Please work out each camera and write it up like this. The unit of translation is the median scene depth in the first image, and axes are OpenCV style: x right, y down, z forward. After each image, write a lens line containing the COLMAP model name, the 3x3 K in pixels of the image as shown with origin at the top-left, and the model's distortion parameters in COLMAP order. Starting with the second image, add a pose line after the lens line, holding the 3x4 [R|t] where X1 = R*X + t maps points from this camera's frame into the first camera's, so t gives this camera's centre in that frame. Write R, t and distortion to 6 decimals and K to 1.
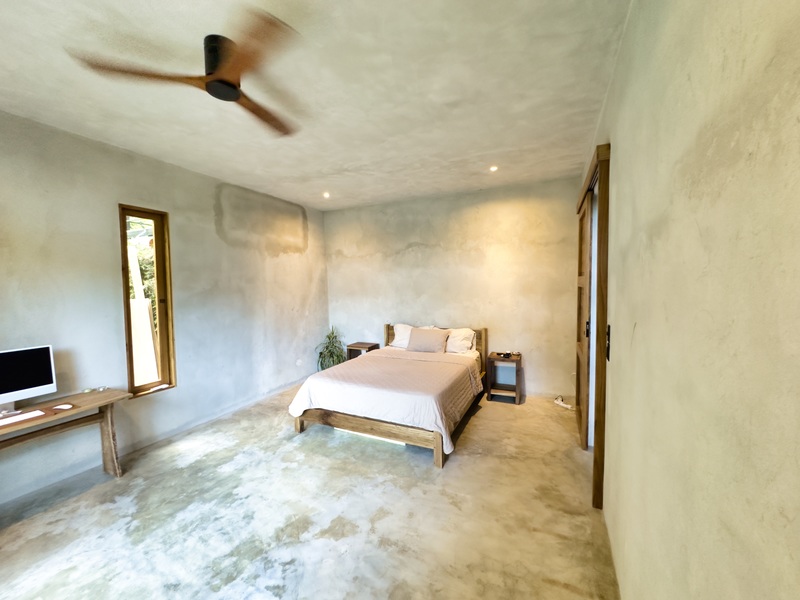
lens RADIAL K [[320.3, 0, 397.9], [0, 320.3, 299.5], [0, 0, 1]] dist [-0.003845, 0.000919]
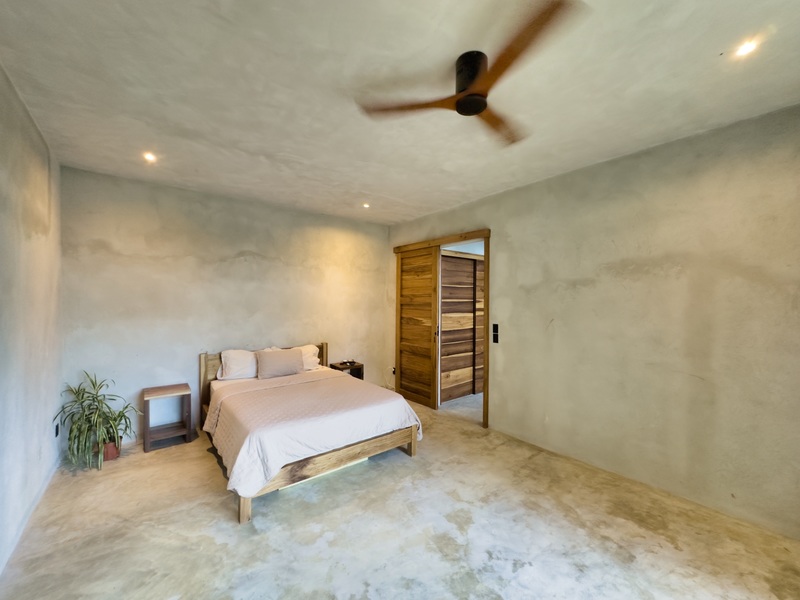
lens RADIAL K [[320.3, 0, 401.0], [0, 320.3, 300.2], [0, 0, 1]] dist [-0.003845, 0.000919]
pose [[0.433855, 0.016821, 0.900826, -1.138771], [0.033210, 0.998848, -0.034646, -0.012495], [-0.900371, 0.044948, 0.432796, 0.590548]]
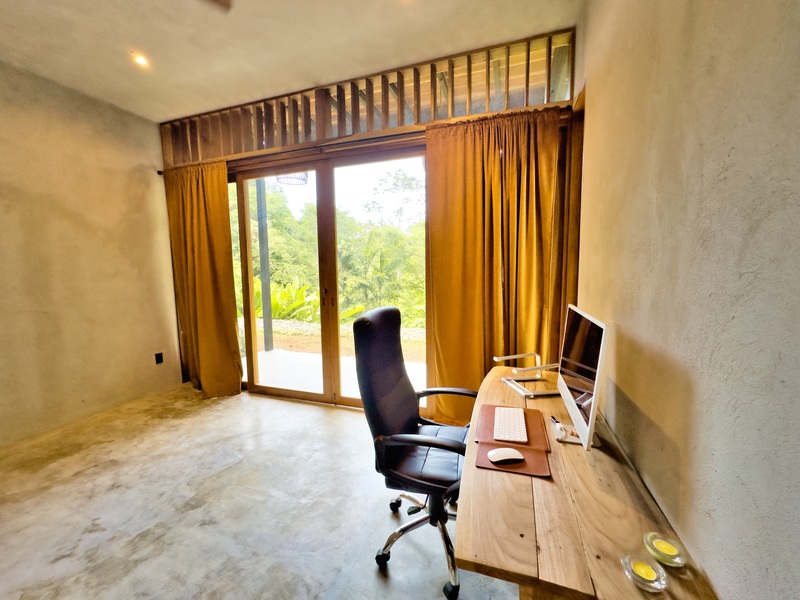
lens RADIAL K [[320.3, 0, 397.6], [0, 320.3, 303.4], [0, 0, 1]] dist [-0.003845, 0.000919]
pose [[-0.994052, 0.038449, -0.101892, -0.872666], [0.022506, 0.987933, 0.153238, 0.064895], [0.106554, 0.150034, -0.982922, 1.385301]]
